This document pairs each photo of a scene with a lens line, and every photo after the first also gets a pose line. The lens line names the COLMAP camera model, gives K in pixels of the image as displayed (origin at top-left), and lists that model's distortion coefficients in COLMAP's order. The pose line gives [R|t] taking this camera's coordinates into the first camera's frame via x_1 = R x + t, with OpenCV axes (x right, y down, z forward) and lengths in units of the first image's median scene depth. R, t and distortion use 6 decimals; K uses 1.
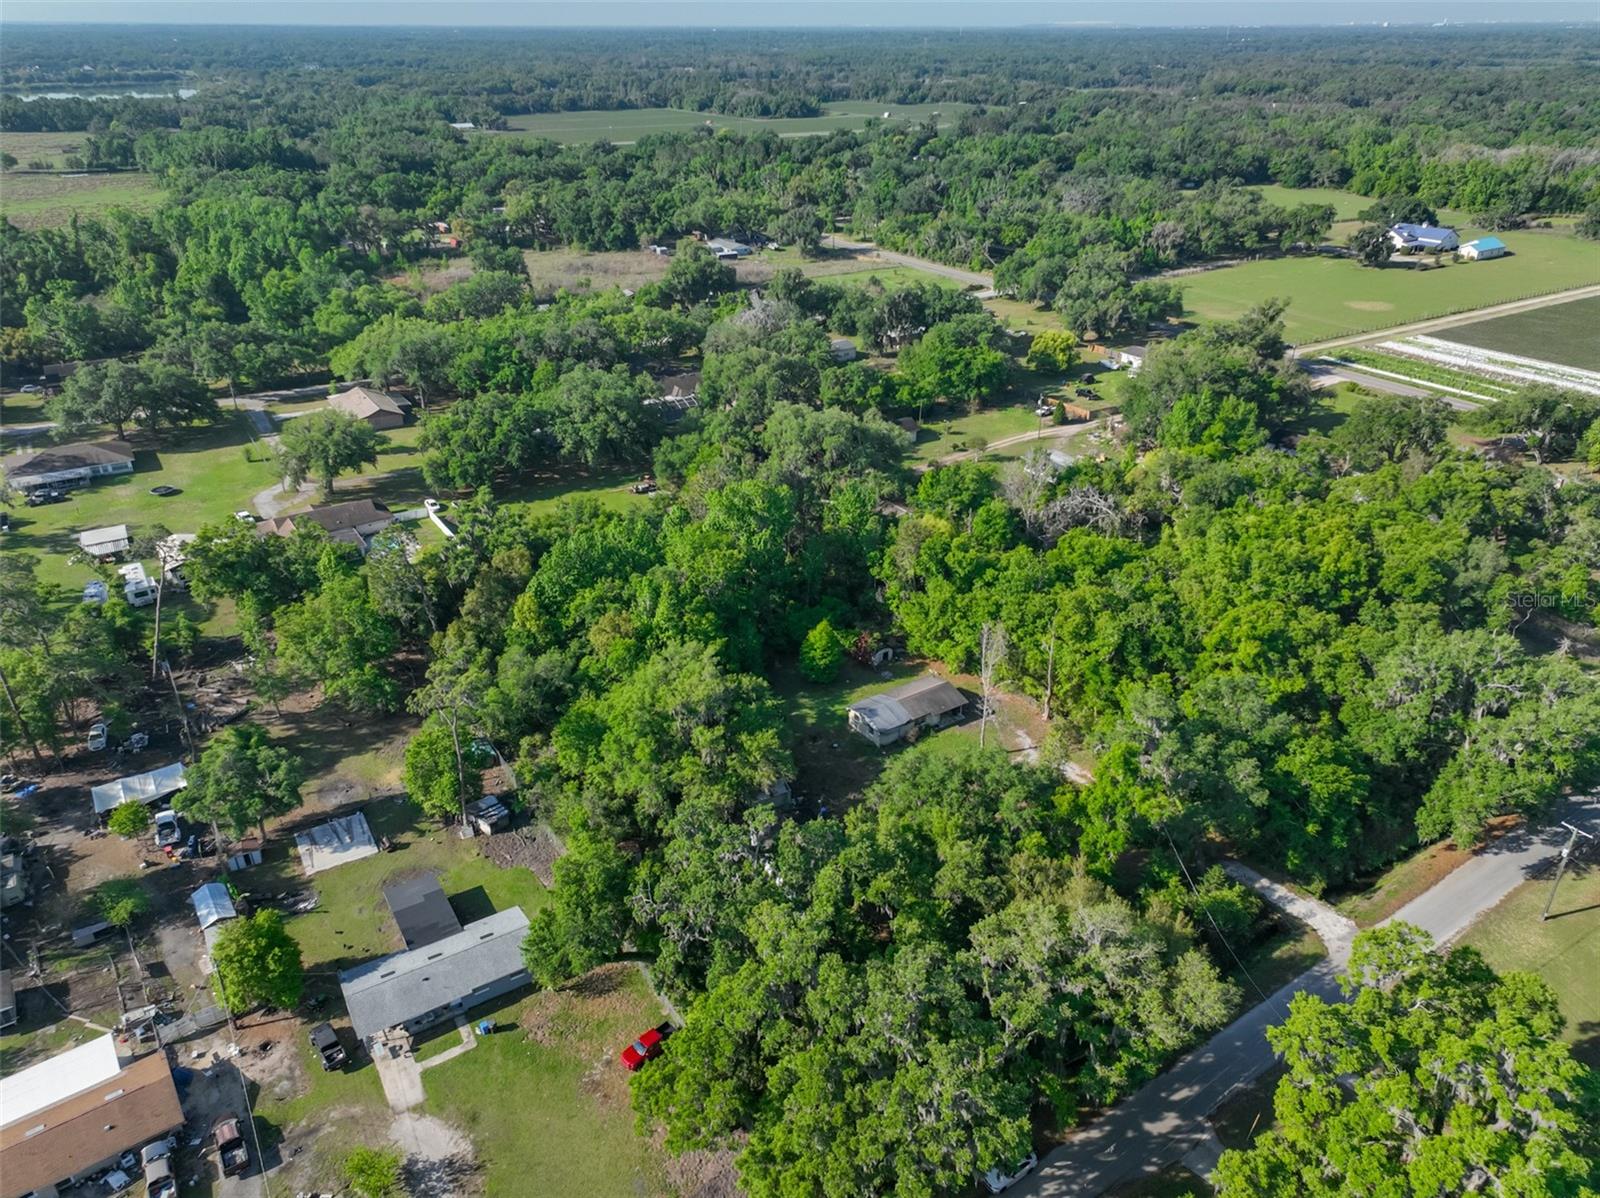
lens RADIAL K [[1118.3, 0, 806.2], [0, 1118.3, 594.3], [0, 0, 1]] dist [-0.003810, 0.021997]
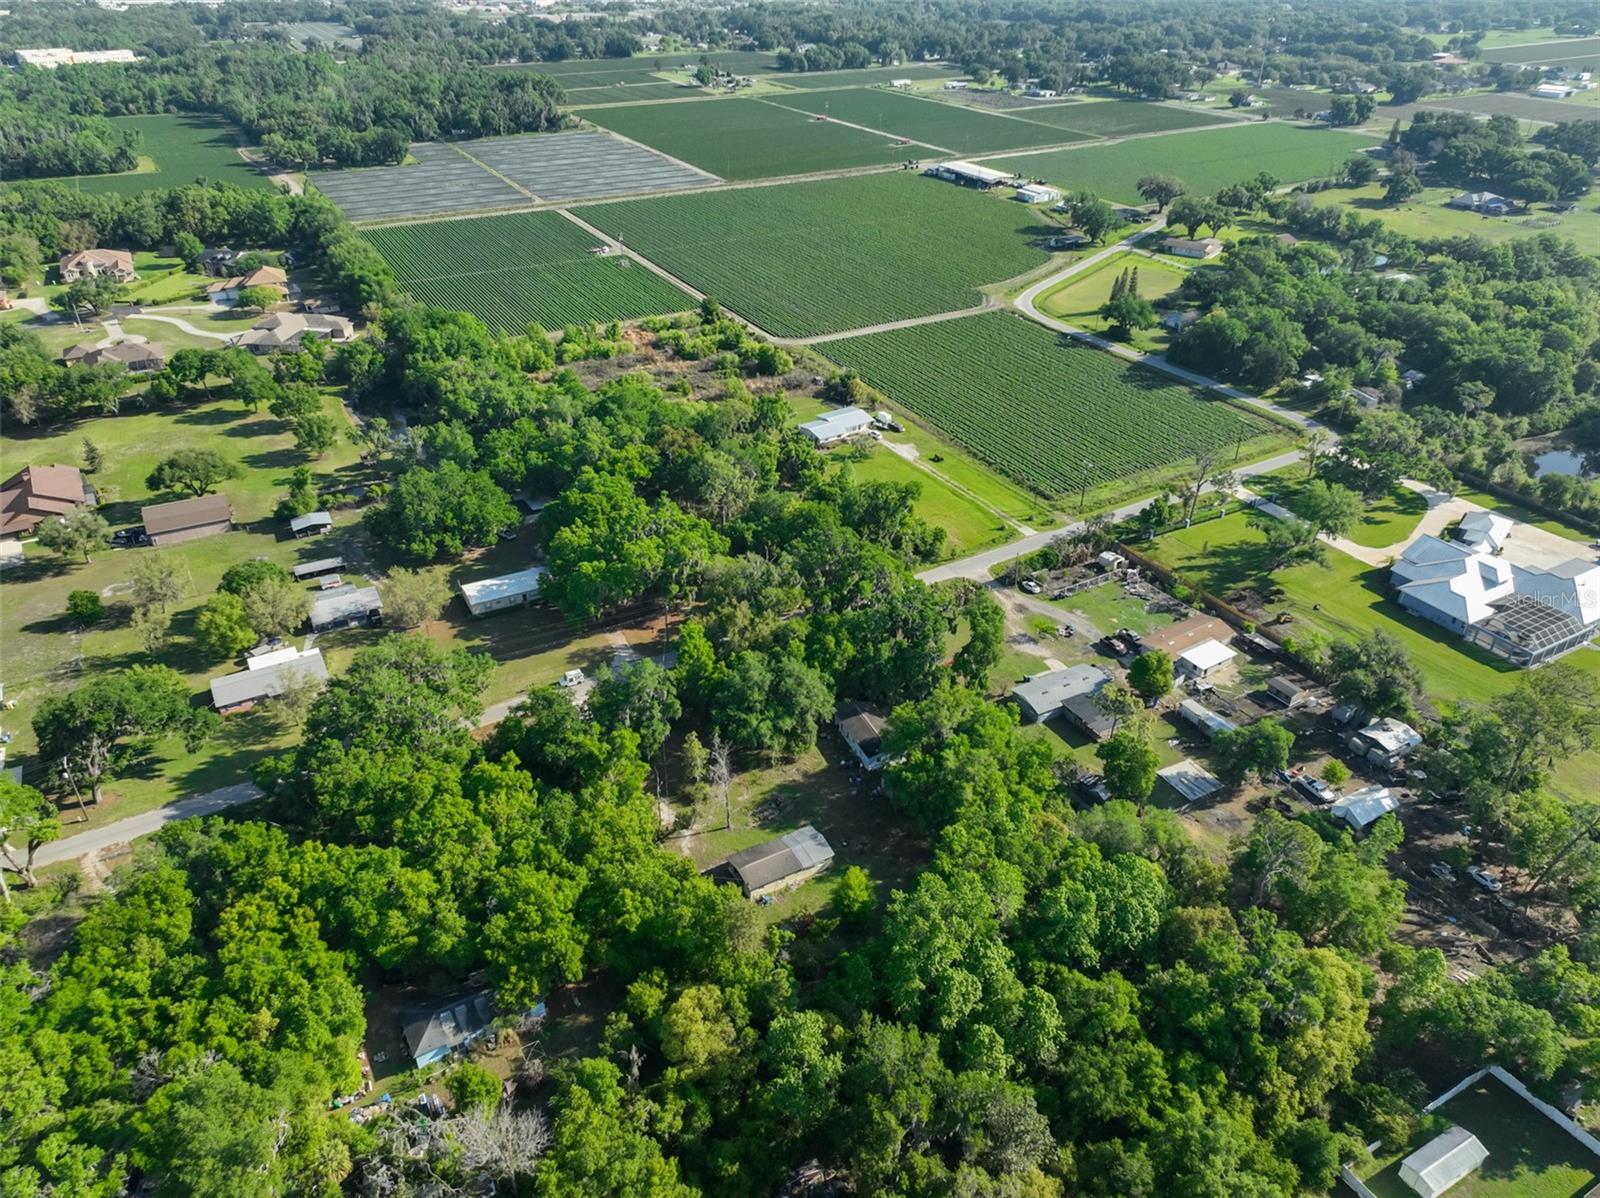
lens RADIAL K [[1118.3, 0, 806.2], [0, 1118.3, 594.3], [0, 0, 1]] dist [-0.003810, 0.021997]
pose [[-0.997998, -0.032547, 0.054231, 0.009993], [0.028693, 0.531146, 0.846795, -0.912776], [-0.056365, 0.846655, -0.529148, 1.249500]]
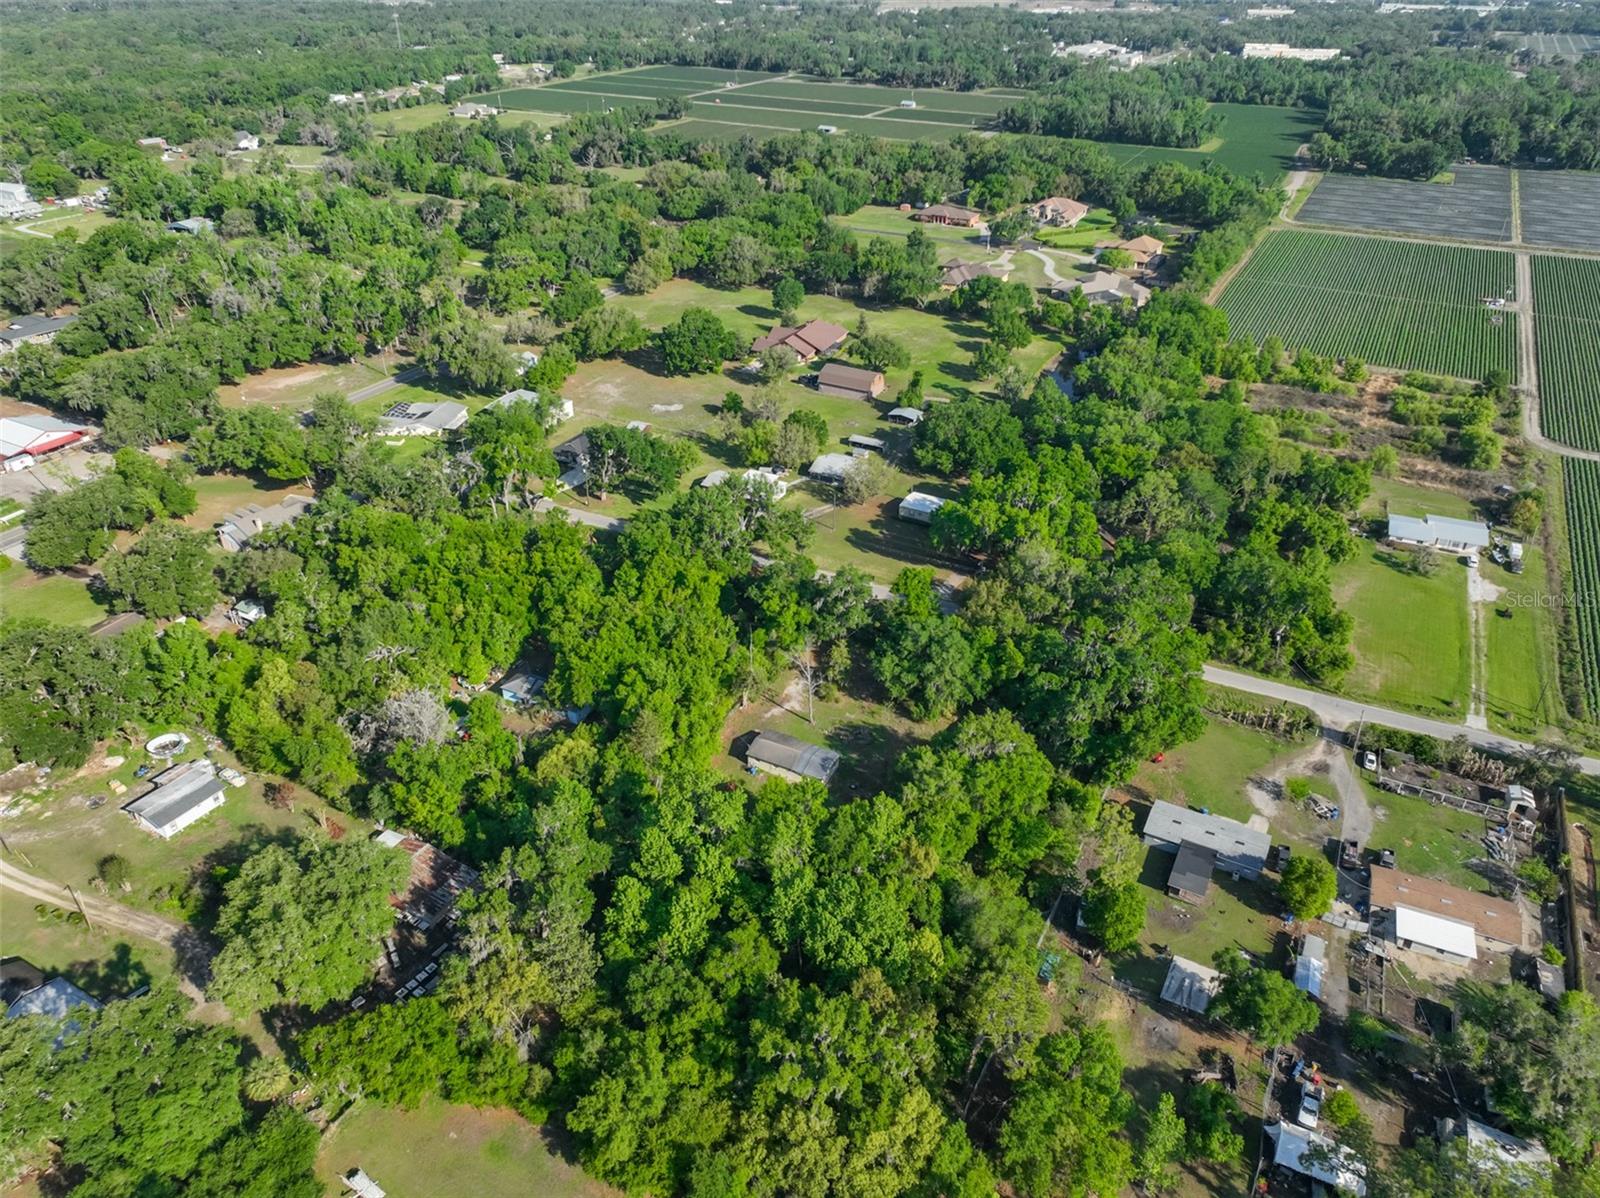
lens RADIAL K [[1118.3, 0, 806.2], [0, 1118.3, 594.3], [0, 0, 1]] dist [-0.003810, 0.021997]
pose [[-0.491533, -0.448185, 0.746676, -0.715129], [0.391138, 0.652438, 0.649104, -0.765365], [-0.778079, 0.611109, -0.145393, 0.966690]]
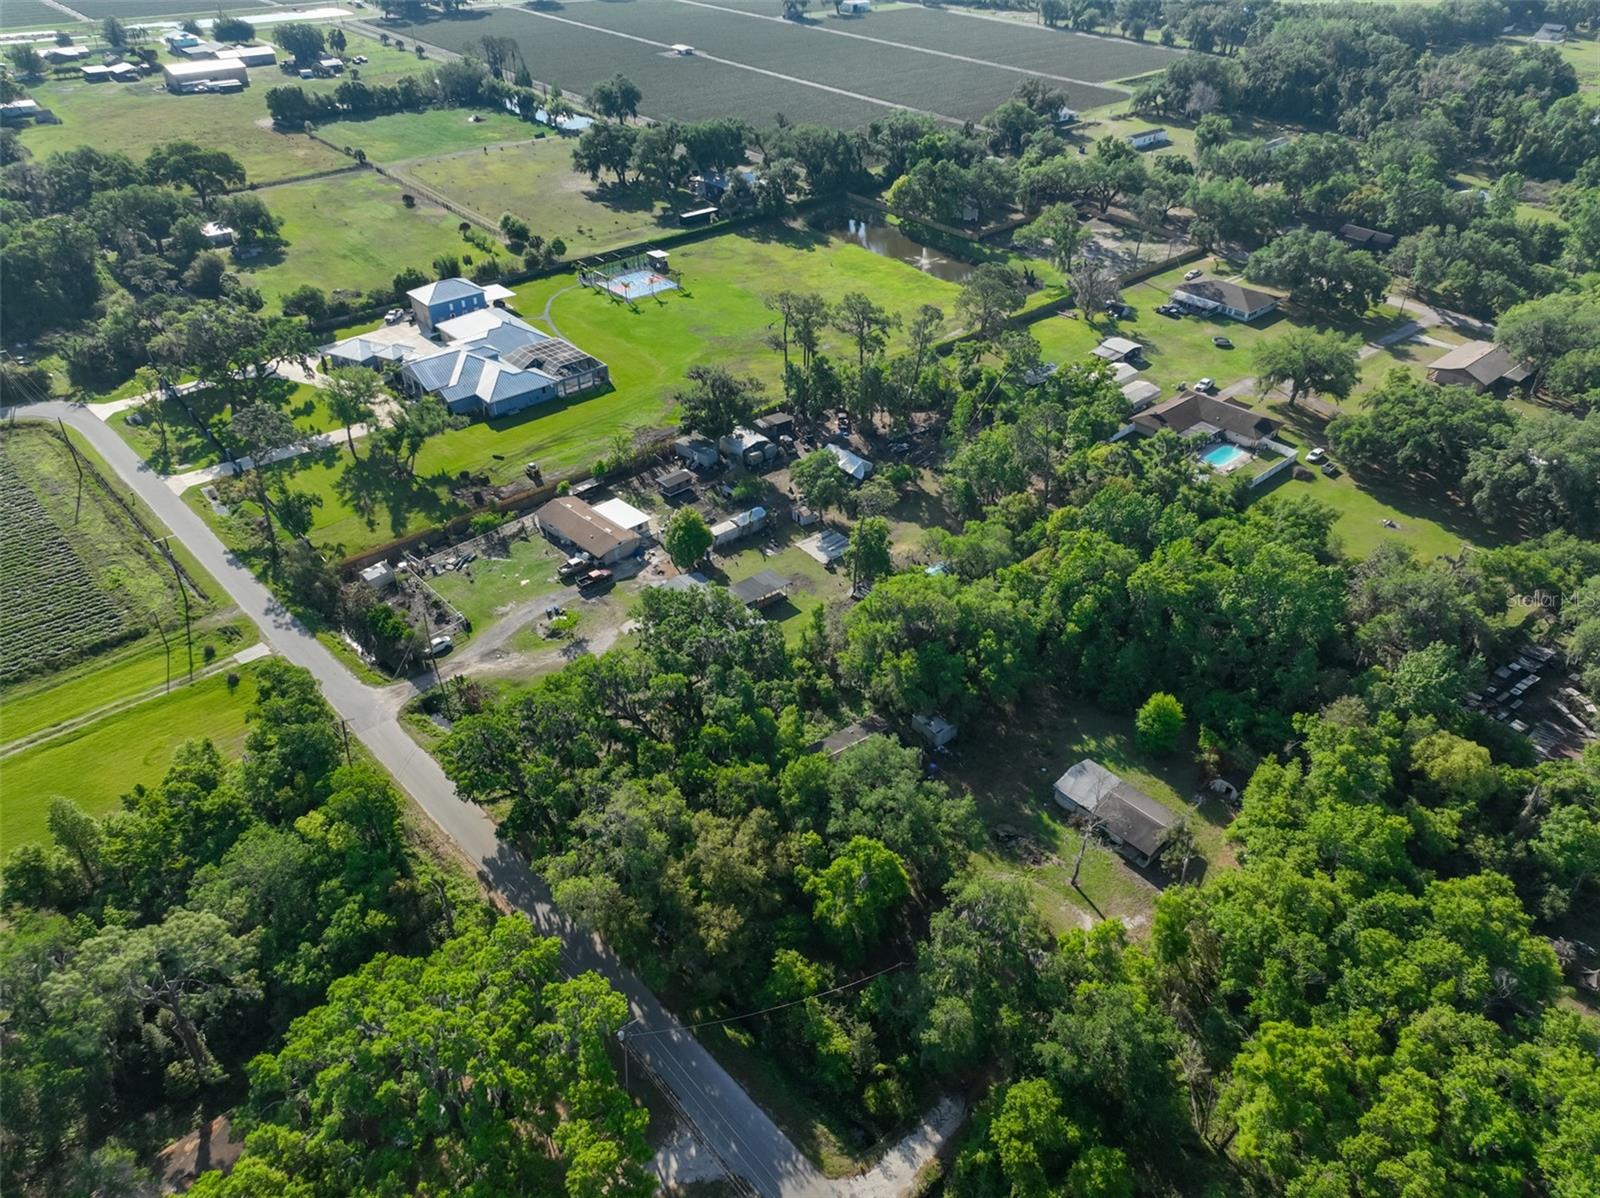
lens RADIAL K [[1118.3, 0, 806.2], [0, 1118.3, 594.3], [0, 0, 1]] dist [-0.003810, 0.021997]
pose [[0.145677, 0.568663, -0.809568, 0.636409], [-0.455753, 0.764872, 0.455258, -0.305856], [0.878105, 0.302642, 0.370594, 0.345801]]
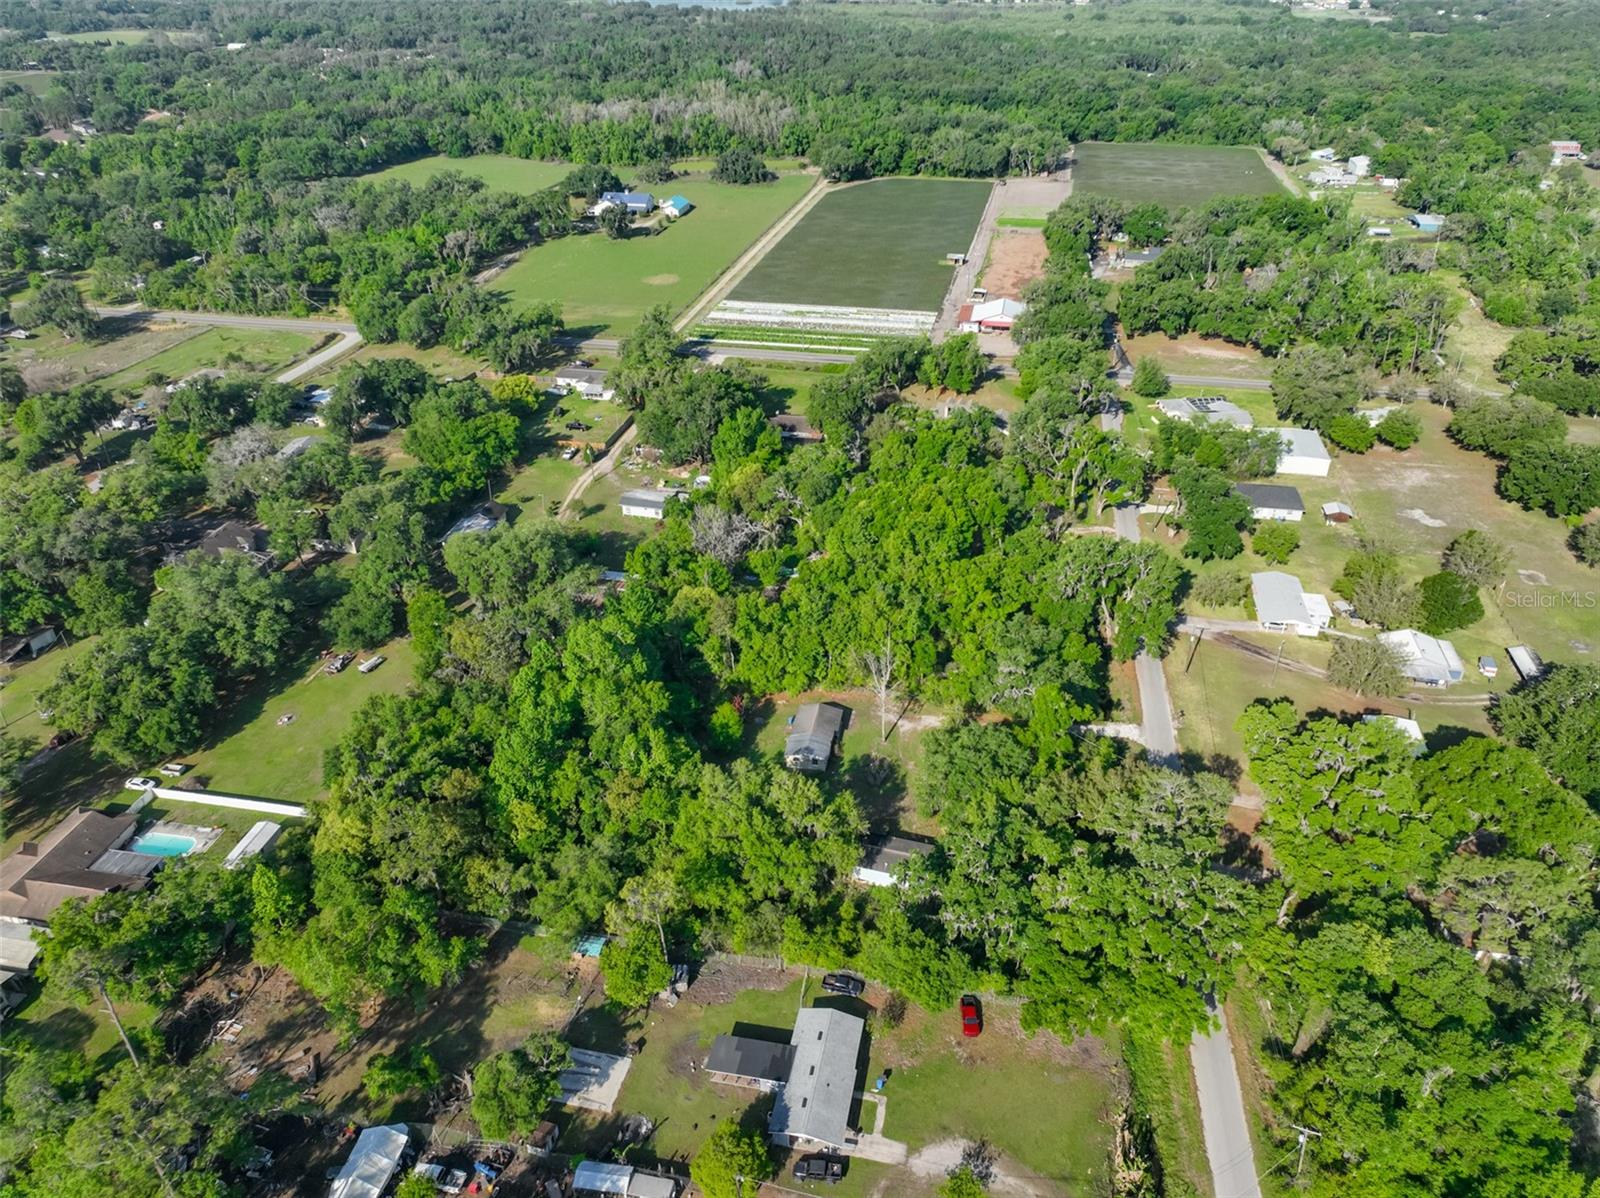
lens RADIAL K [[1118.3, 0, 806.2], [0, 1118.3, 594.3], [0, 0, 1]] dist [-0.003810, 0.021997]
pose [[0.691273, -0.374872, 0.617748, -0.601805], [0.331030, 0.924209, 0.190413, -0.274876], [-0.642308, 0.072866, 0.762975, -0.001947]]
